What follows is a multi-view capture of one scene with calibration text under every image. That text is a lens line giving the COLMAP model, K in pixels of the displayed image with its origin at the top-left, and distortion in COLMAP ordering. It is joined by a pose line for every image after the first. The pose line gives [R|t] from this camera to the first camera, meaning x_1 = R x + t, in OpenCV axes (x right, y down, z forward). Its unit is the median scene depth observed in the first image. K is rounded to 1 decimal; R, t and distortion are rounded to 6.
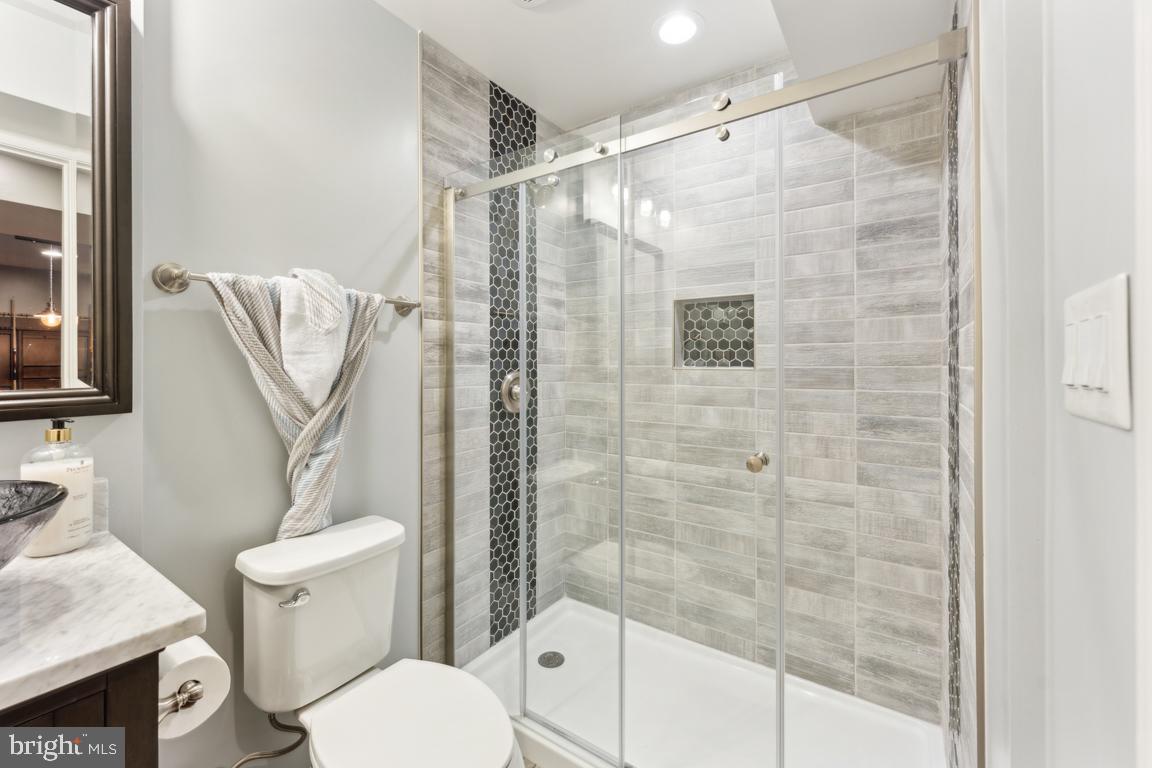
lens RADIAL K [[467.5, 0, 581.3], [0, 467.5, 363.1], [0, 0, 1]] dist [0.001010, -0.000546]
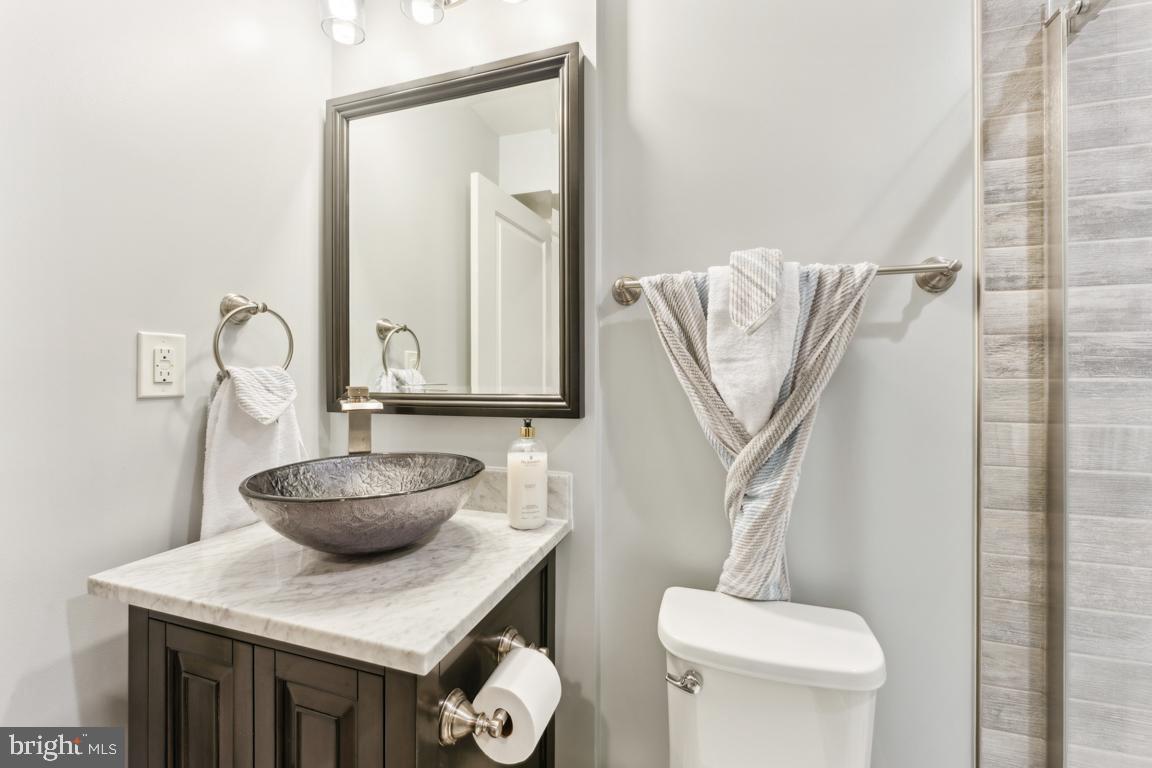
lens RADIAL K [[467.5, 0, 576.2], [0, 467.5, 374.7], [0, 0, 1]] dist [0.001010, -0.000546]
pose [[0.283392, 0.000923, -0.959004, 0.058882], [-0.001156, 0.999999, 0.000621, 0.001741], [0.959003, 0.000933, 0.283393, 0.483879]]
